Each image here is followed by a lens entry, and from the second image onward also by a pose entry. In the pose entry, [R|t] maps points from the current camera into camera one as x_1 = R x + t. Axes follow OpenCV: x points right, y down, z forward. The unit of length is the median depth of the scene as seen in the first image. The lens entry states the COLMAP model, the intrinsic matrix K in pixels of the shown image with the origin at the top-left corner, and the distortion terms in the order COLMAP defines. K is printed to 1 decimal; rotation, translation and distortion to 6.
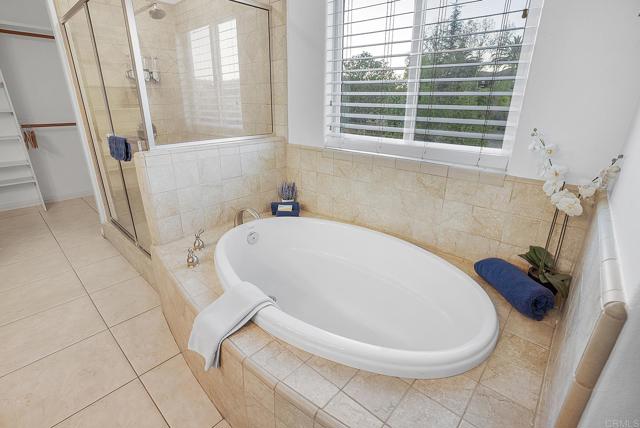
lens RADIAL K [[299.8, 0, 317.6], [0, 299.8, 212.5], [0, 0, 1]] dist [-0.051335, 0.014200]
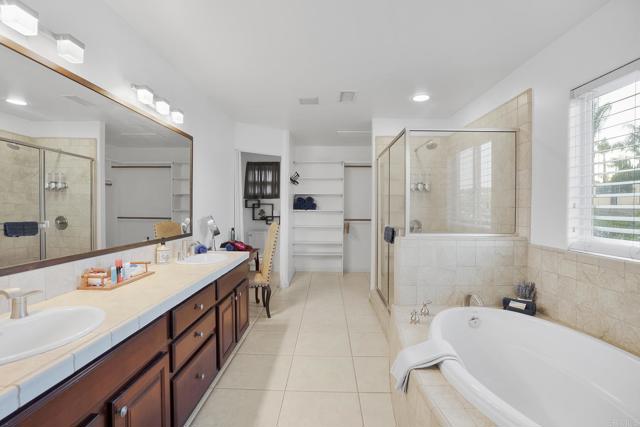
lens RADIAL K [[299.8, 0, 321.2], [0, 299.8, 210.5], [0, 0, 1]] dist [-0.051335, 0.014200]
pose [[0.652390, 0.004455, -0.757870, 0.203514], [-0.263792, 0.938790, -0.221558, 0.077849], [0.710494, 0.344462, 0.613632, -0.172971]]
